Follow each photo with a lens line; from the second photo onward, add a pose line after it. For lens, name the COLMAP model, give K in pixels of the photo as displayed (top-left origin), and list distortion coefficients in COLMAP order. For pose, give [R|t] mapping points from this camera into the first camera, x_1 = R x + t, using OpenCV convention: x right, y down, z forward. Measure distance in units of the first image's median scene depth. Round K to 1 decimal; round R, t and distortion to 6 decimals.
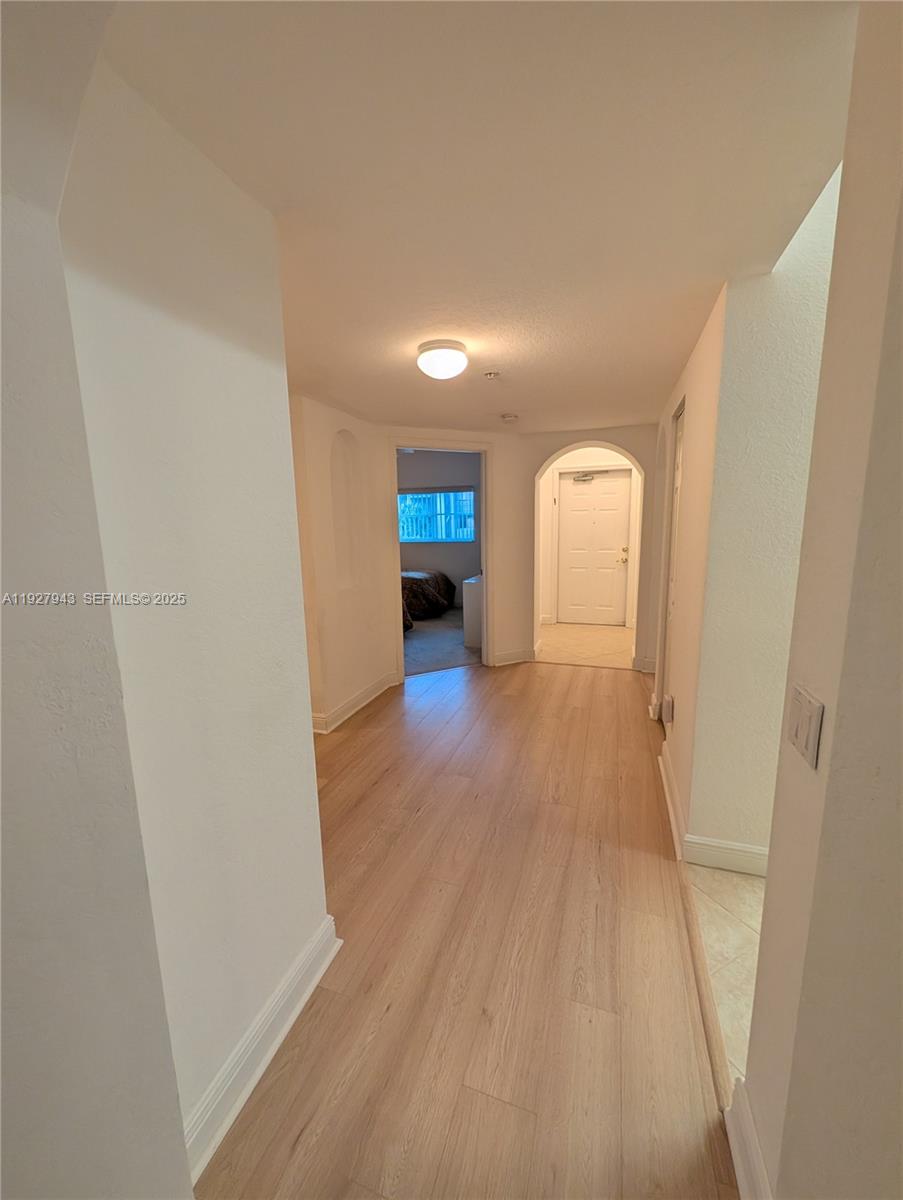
lens RADIAL K [[464.0, 0, 452.7], [0, 464.0, 600.5], [0, 0, 1]] dist [0.002512, 0.000210]
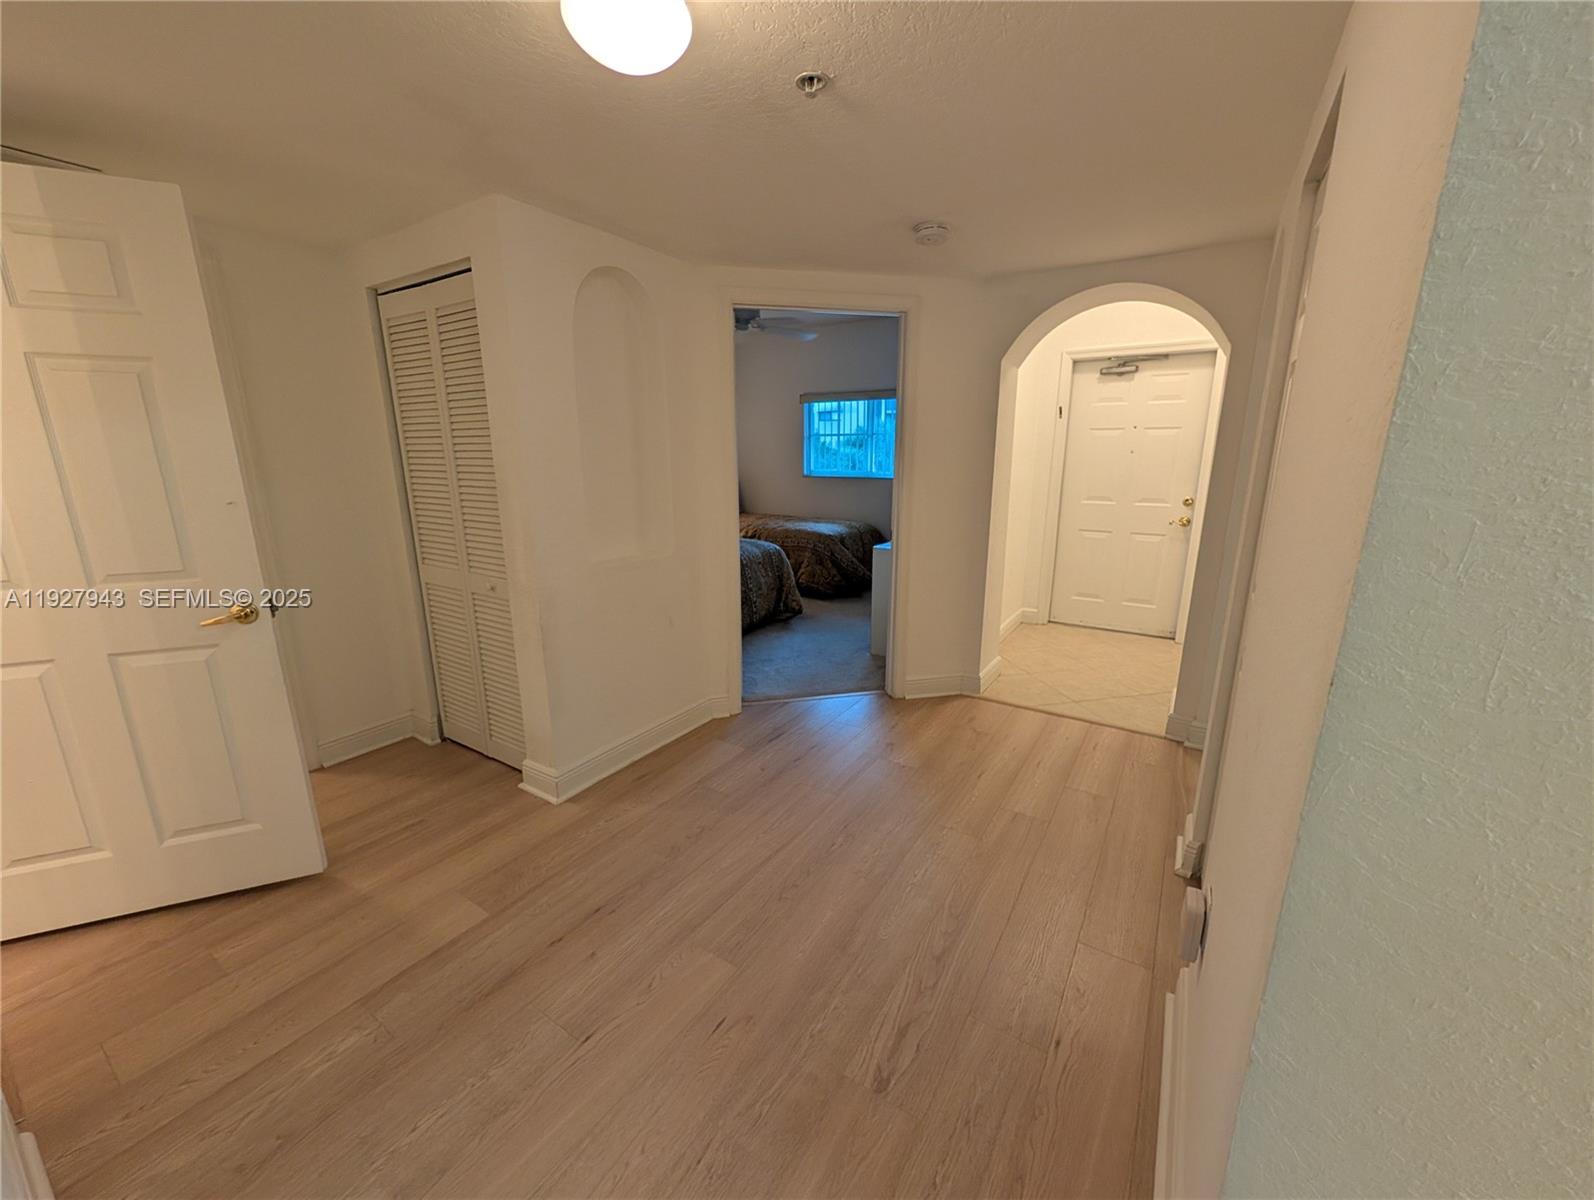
lens RADIAL K [[616.4, 0, 799.5], [0, 616.4, 599.3], [0, 0, 1]] dist [0.002512, 0.000210]
pose [[0.971072, 0.075118, -0.226664, 0.127572], [-0.058324, 0.995094, 0.079912, -0.034782], [0.231555, -0.064380, 0.970689, 0.230638]]
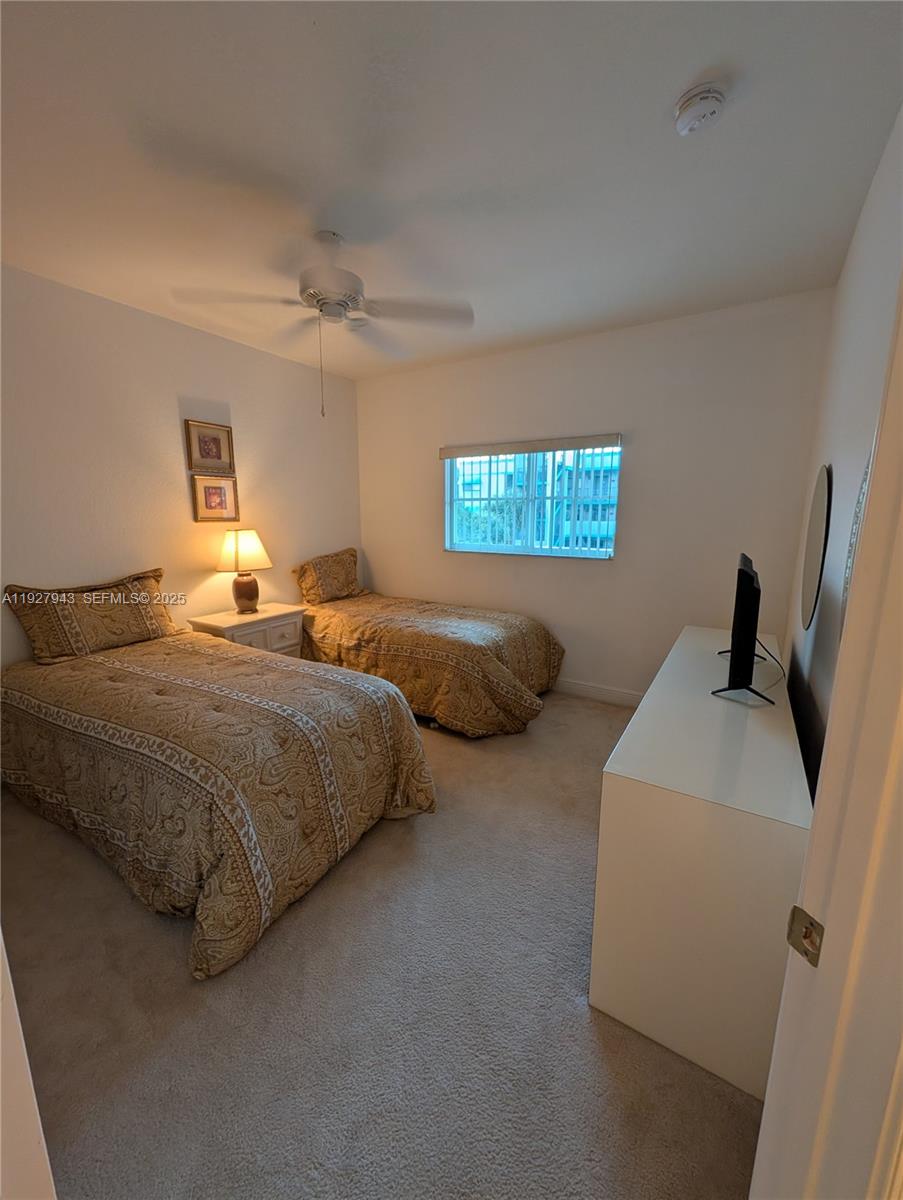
lens RADIAL K [[464.0, 0, 452.7], [0, 464.0, 600.5], [0, 0, 1]] dist [0.002512, 0.000210]
pose [[0.973077, 0.065403, -0.221007, -0.005770], [-0.060005, 0.997715, 0.031055, -0.146063], [0.222533, -0.016957, 0.974778, 0.837430]]
